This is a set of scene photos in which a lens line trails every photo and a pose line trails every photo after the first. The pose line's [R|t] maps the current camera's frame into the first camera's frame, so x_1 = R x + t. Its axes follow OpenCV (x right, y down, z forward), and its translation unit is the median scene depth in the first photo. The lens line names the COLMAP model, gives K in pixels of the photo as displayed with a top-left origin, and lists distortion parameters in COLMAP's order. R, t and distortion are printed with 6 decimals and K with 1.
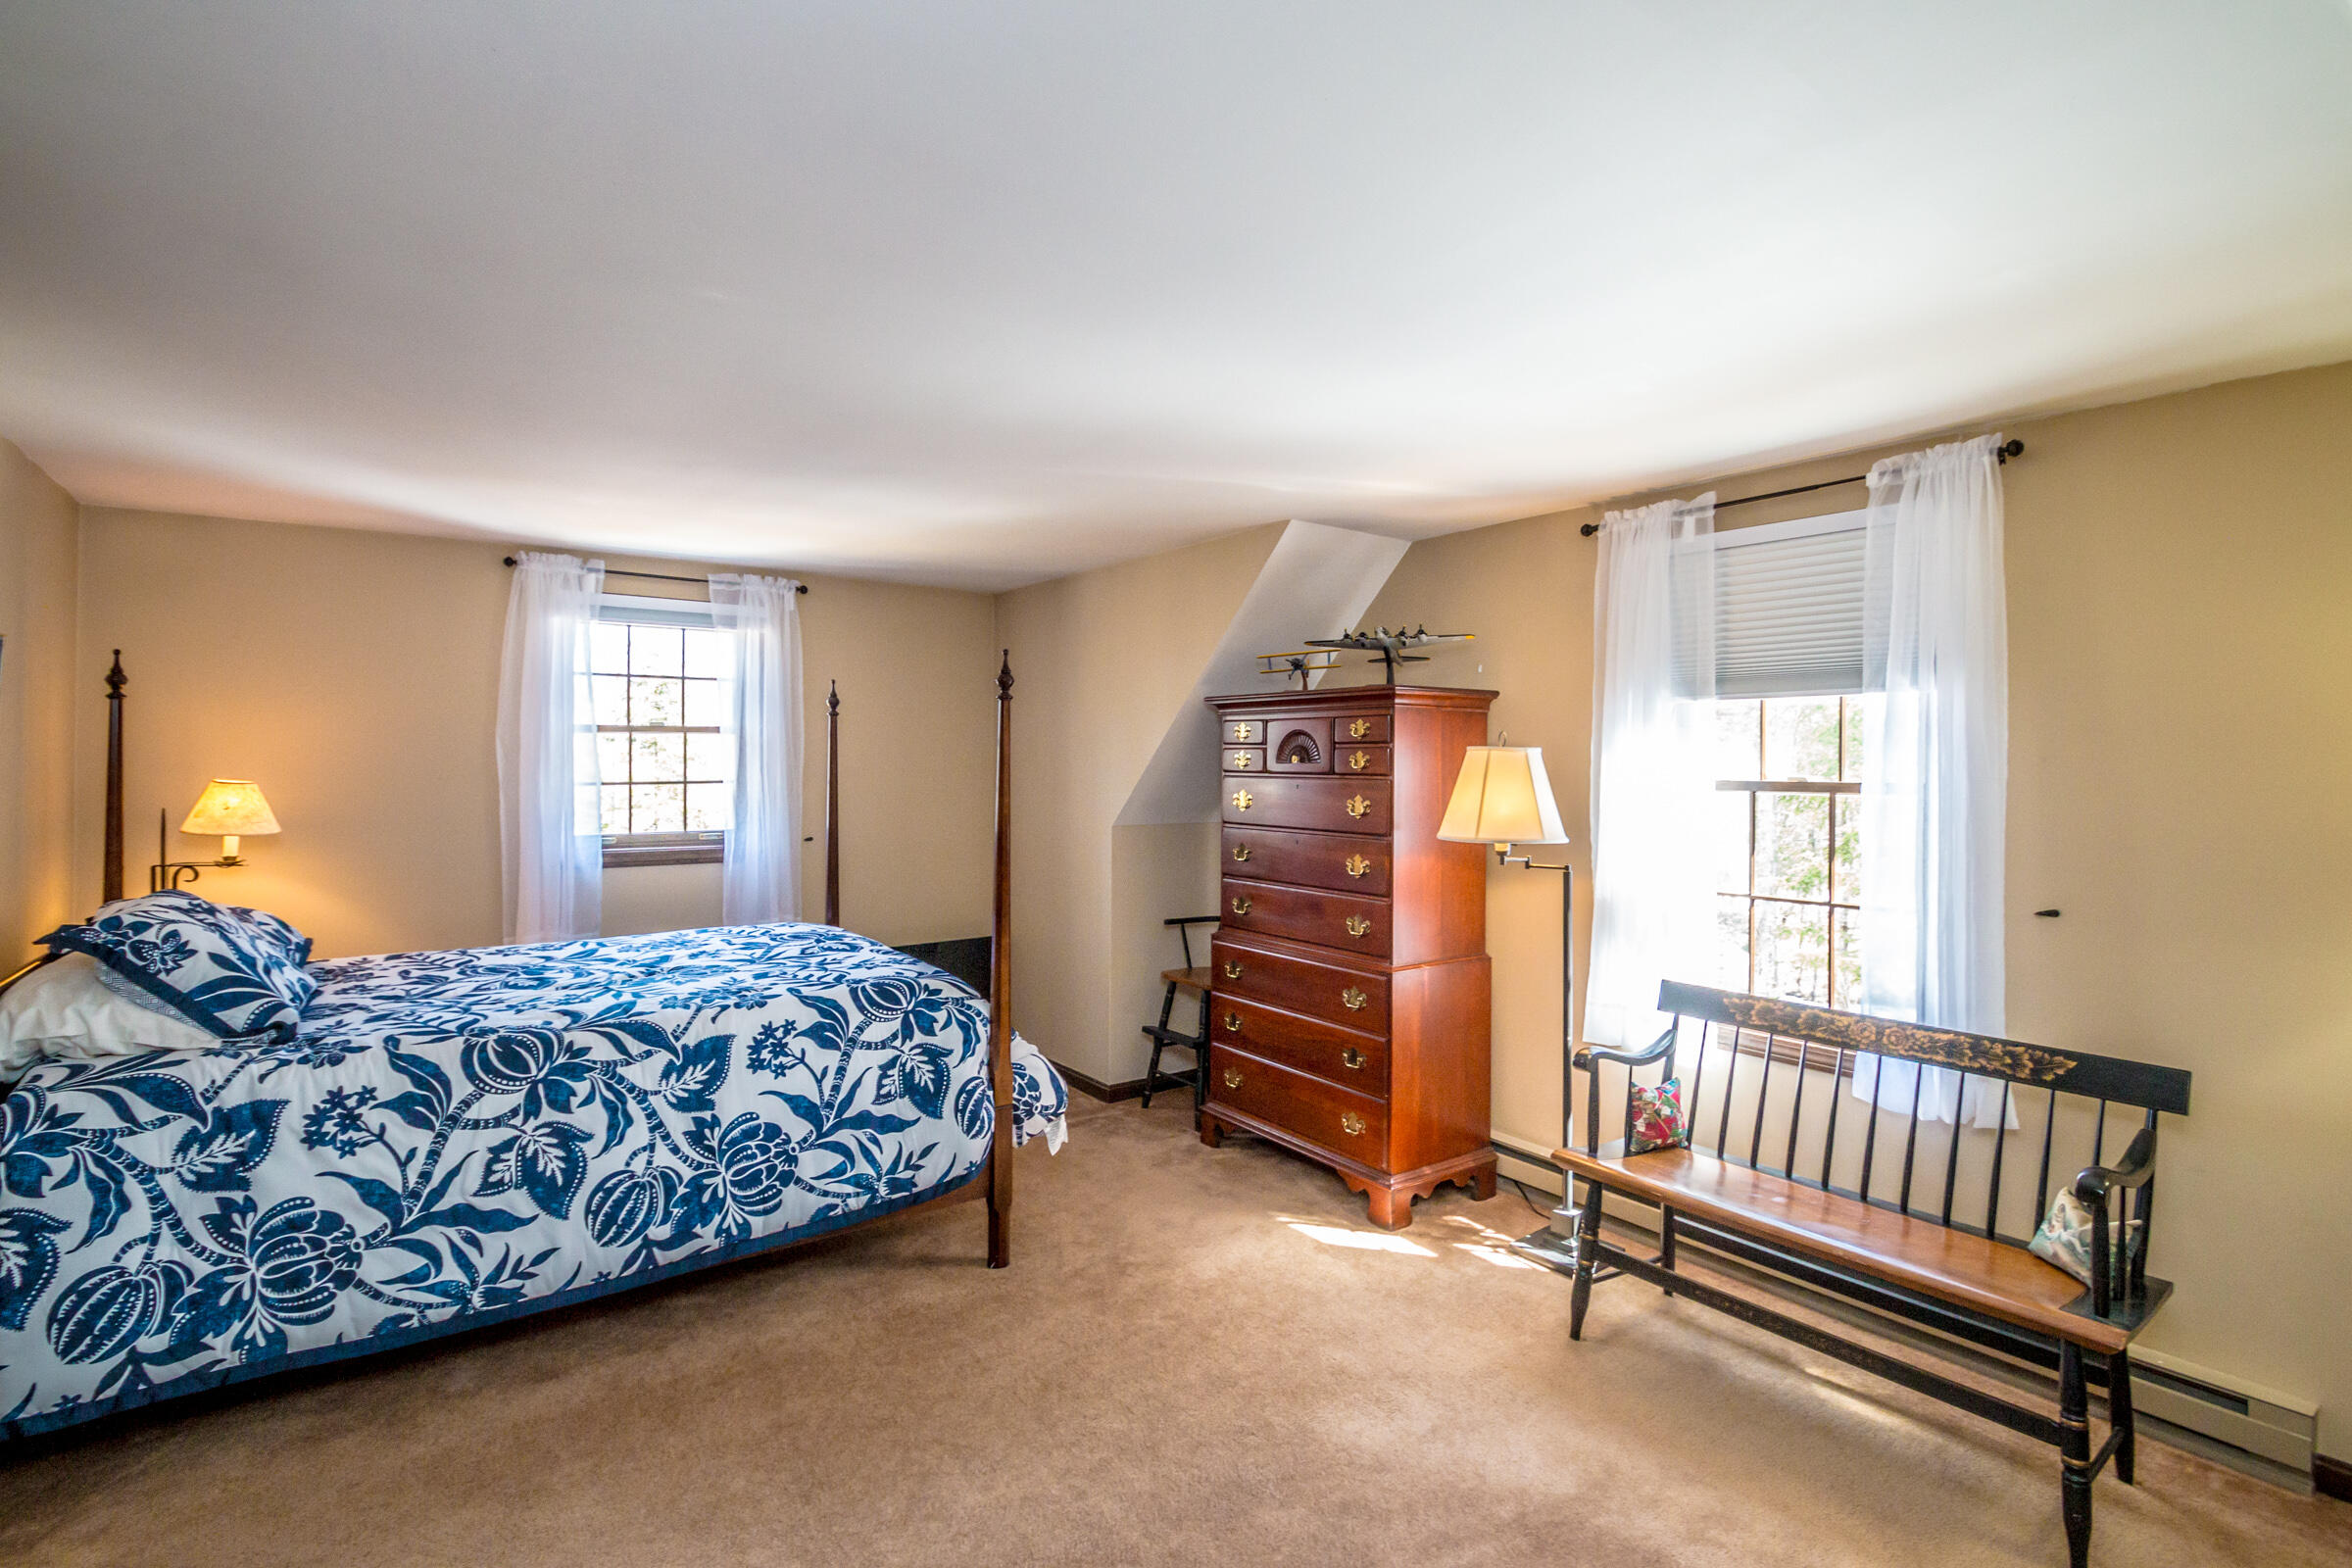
lens RADIAL K [[1124.2, 0, 1176.0], [0, 1124.2, 784.0], [0, 0, 1]] dist [0.003635, -0.013051]
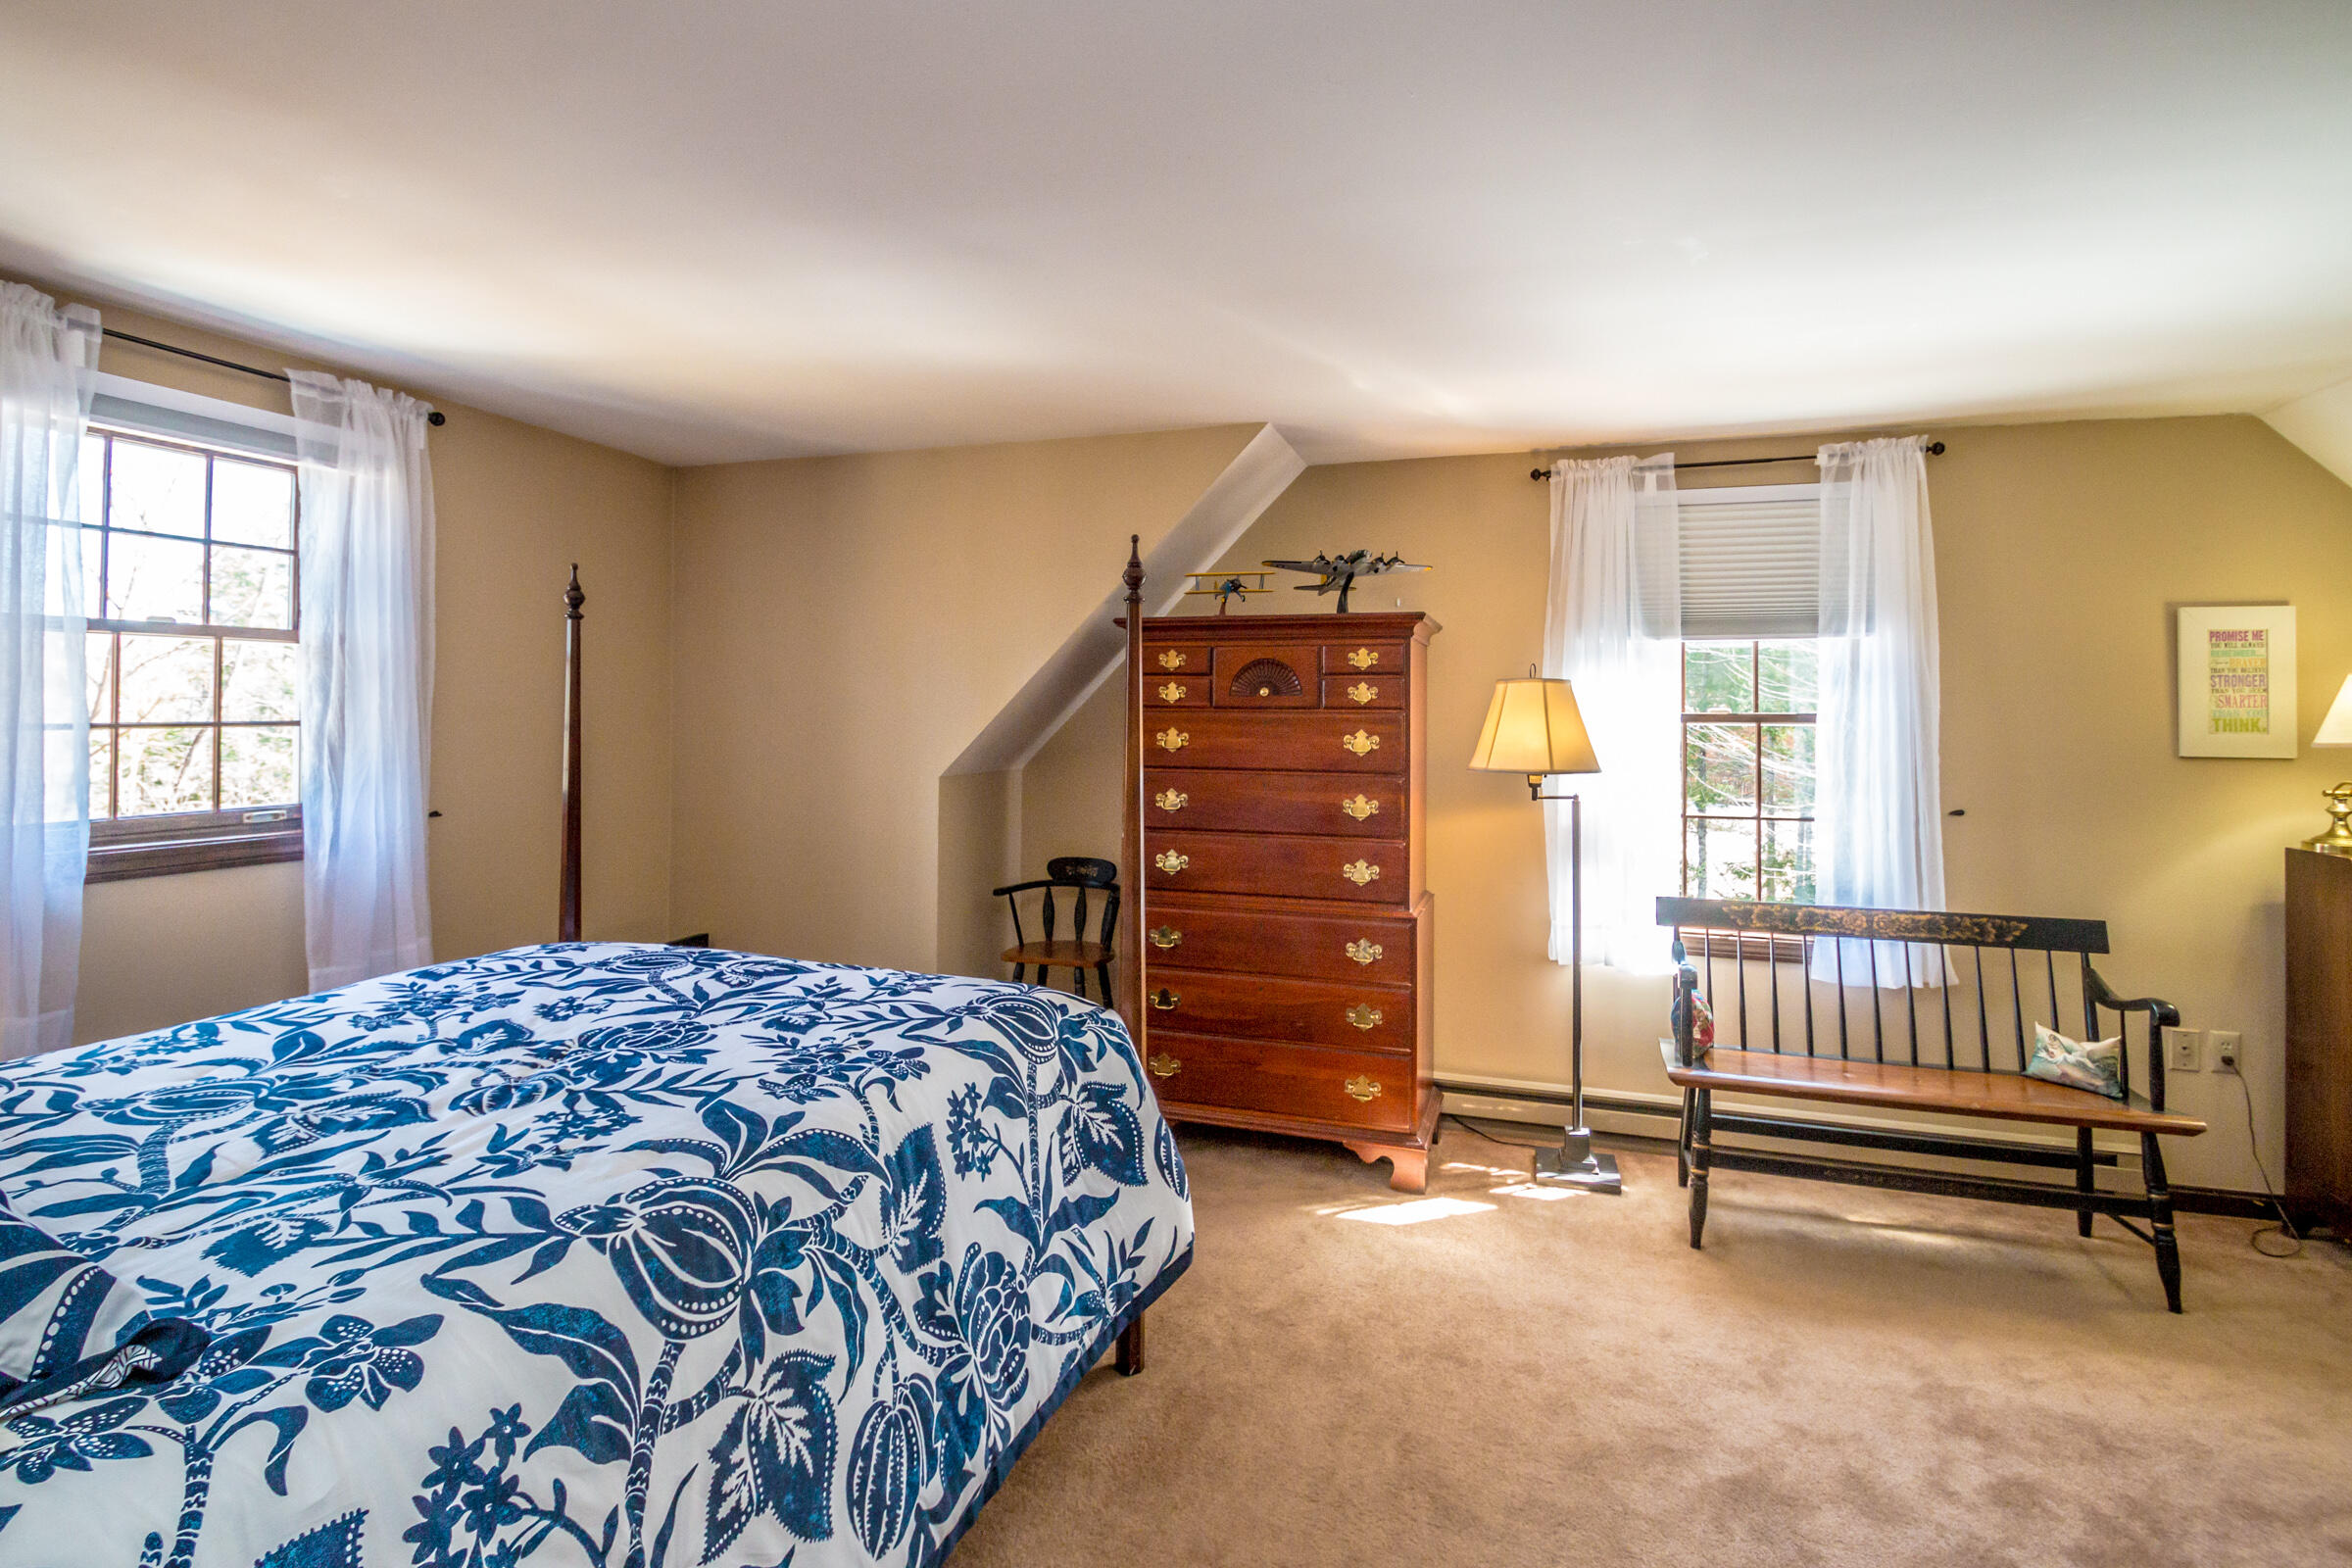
lens RADIAL K [[1141.6, 0, 1177.4], [0, 1141.6, 716.0], [0, 0, 1]] dist [0.005608, -0.011865]
pose [[0.810745, 0.000529, 0.585399, -0.646465], [0.009710, 0.999850, -0.014351, 0.012919], [-0.585319, 0.017319, 0.810618, 0.416903]]
